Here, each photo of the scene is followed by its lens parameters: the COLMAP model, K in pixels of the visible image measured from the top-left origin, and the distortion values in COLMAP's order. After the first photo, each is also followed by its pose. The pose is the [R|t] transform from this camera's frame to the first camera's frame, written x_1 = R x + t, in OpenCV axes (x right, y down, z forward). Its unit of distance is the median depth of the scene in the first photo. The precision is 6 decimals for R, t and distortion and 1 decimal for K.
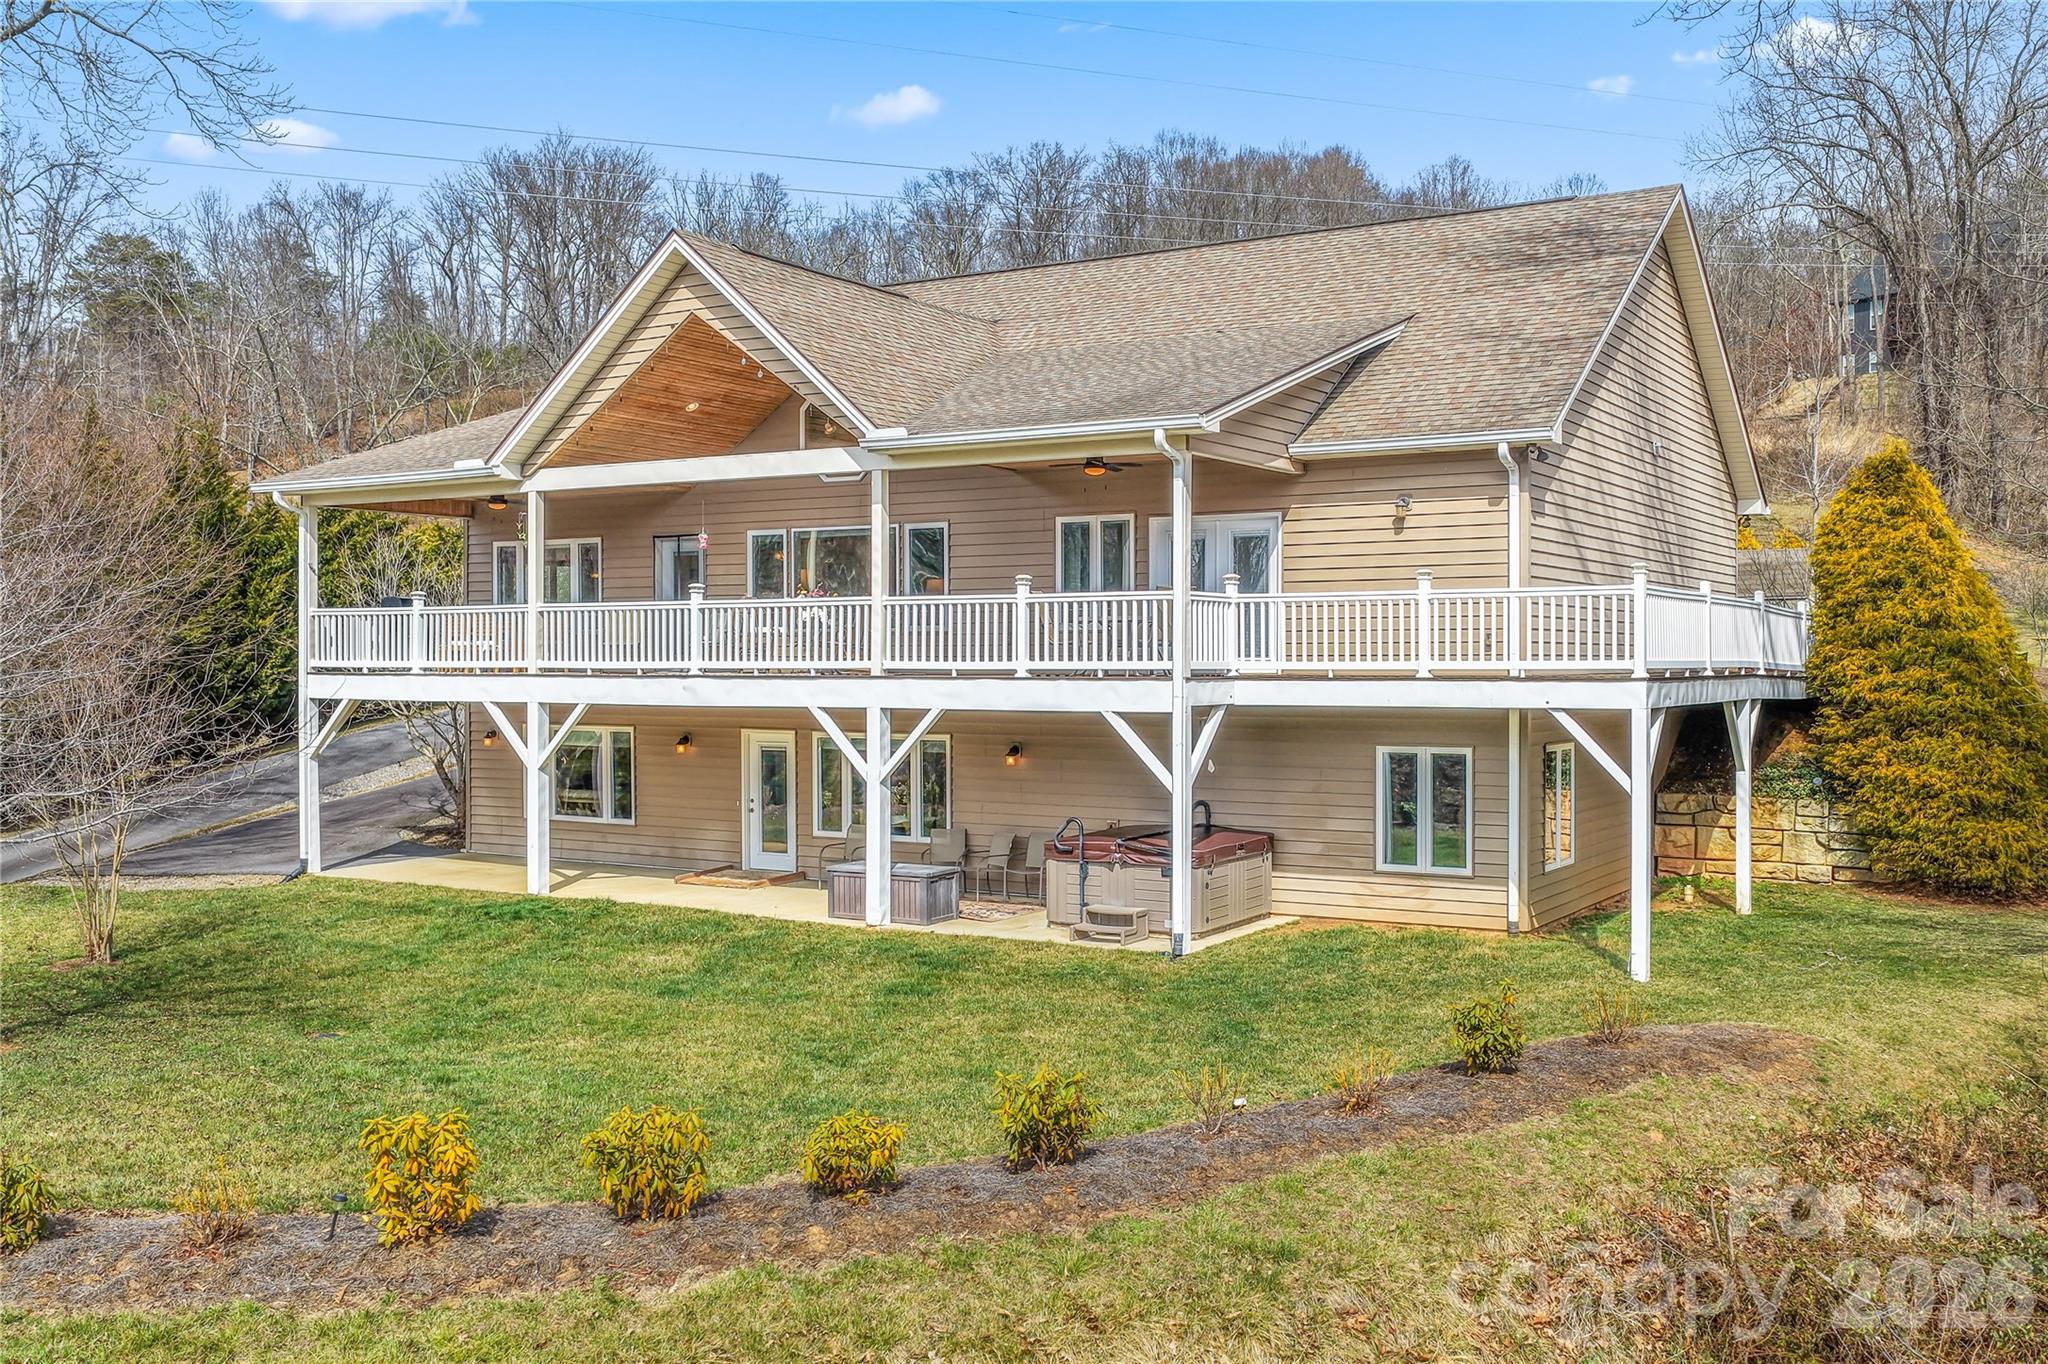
lens RADIAL K [[1651.7, 0, 1123.8], [0, 1651.7, 681.0], [0, 0, 1]] dist [-0.003397, 0.005429]
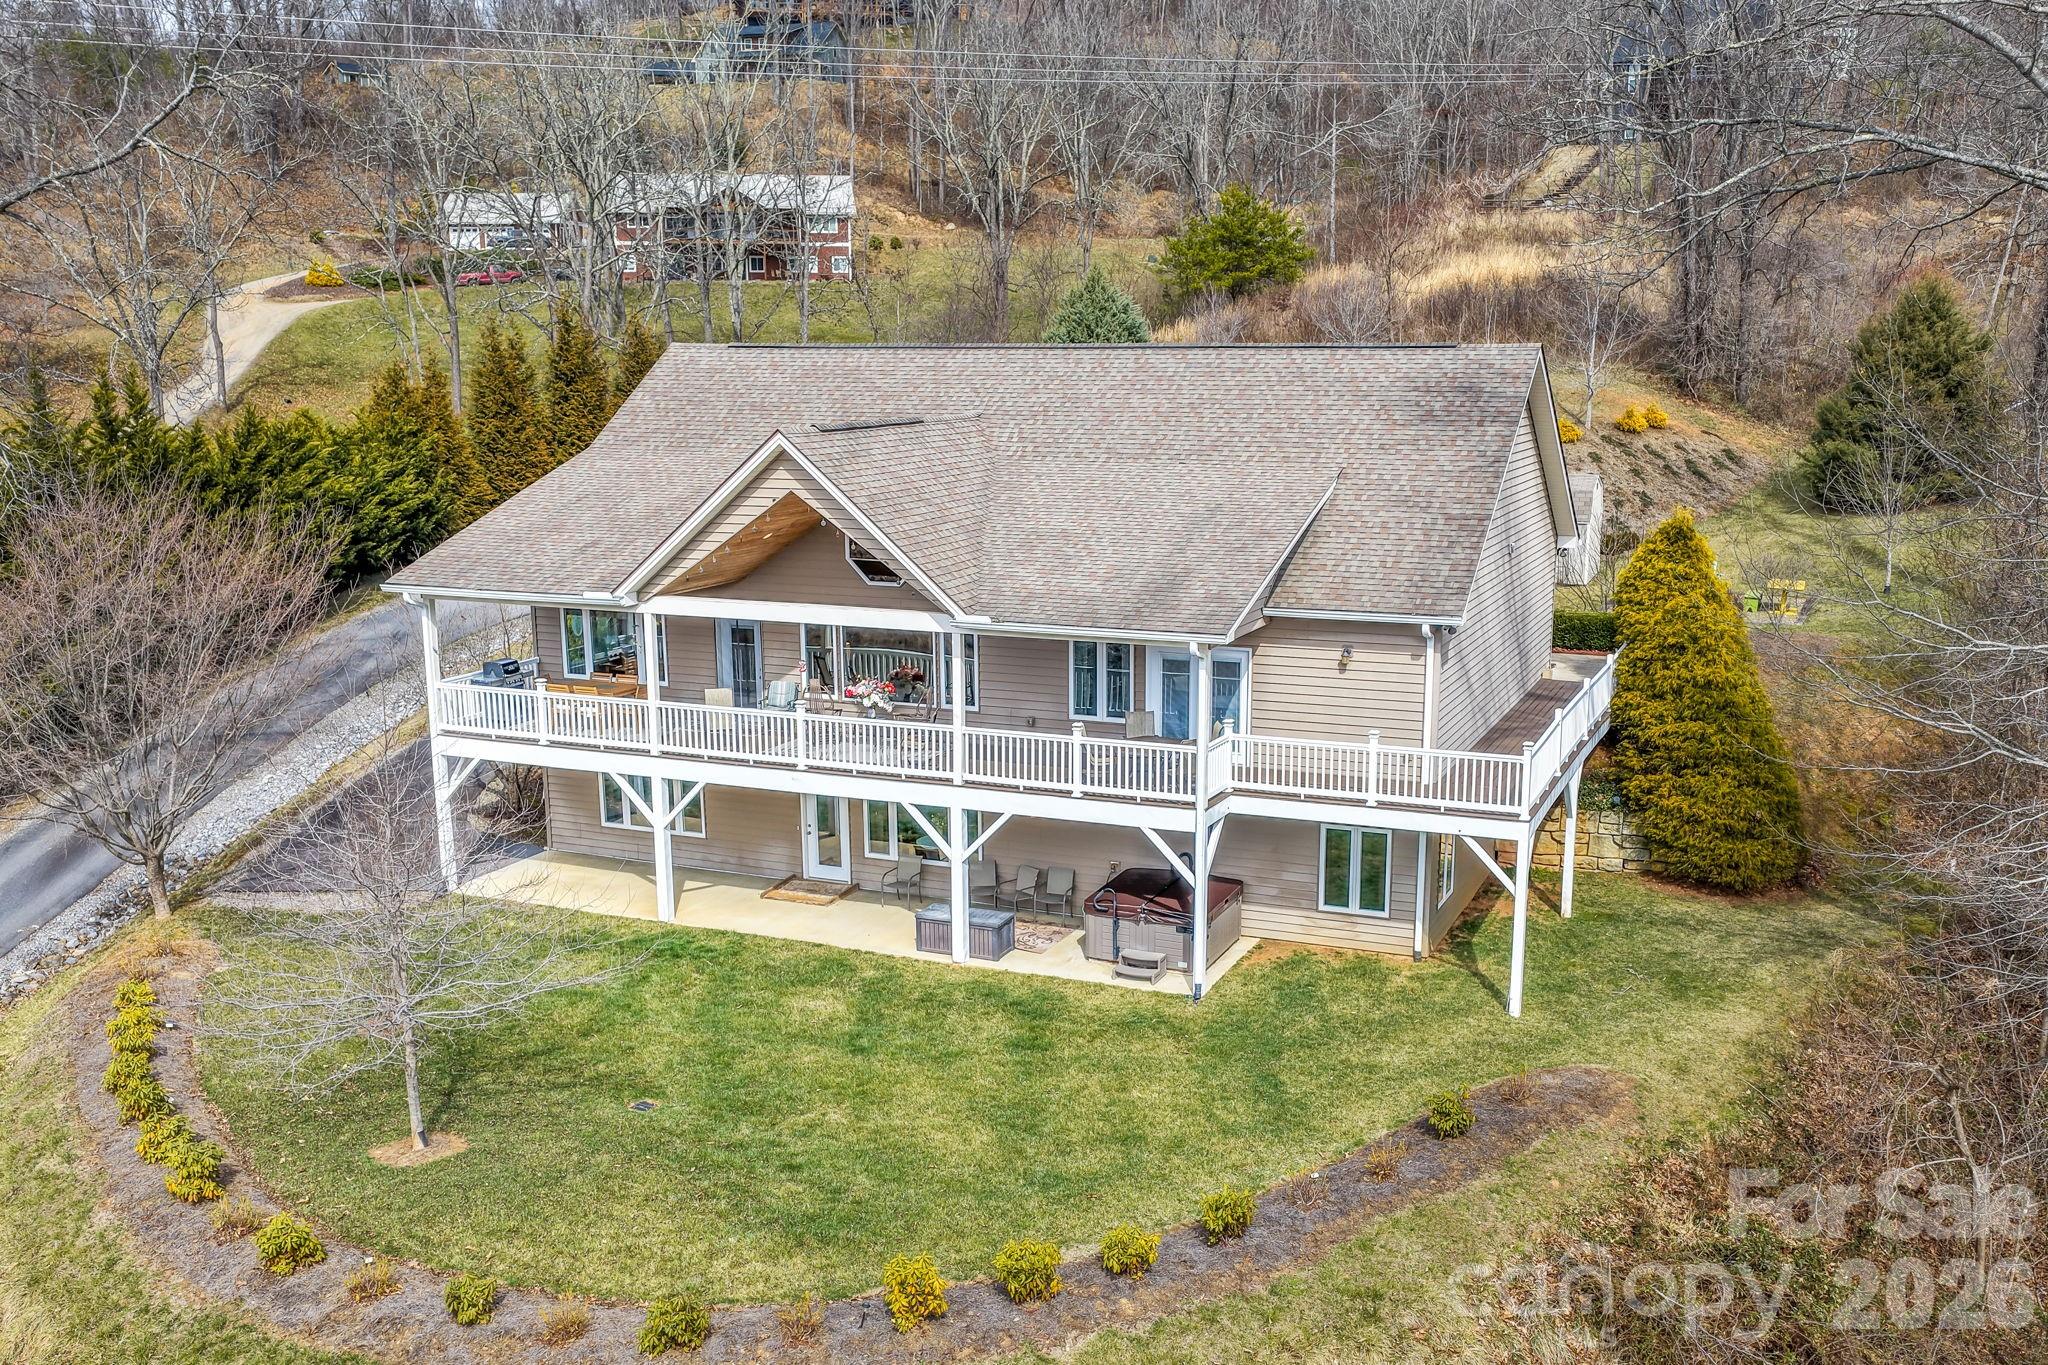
lens RADIAL K [[1709.8, 0, 1024.0], [0, 1709.8, 682.5], [0, 0, 1]] dist [-0.001646, -0.008571]
pose [[0.994075, -0.025221, 0.105726, -0.243422], [0.005062, 0.982394, 0.186750, -0.346690], [-0.108575, -0.185109, 0.976702, -0.348124]]
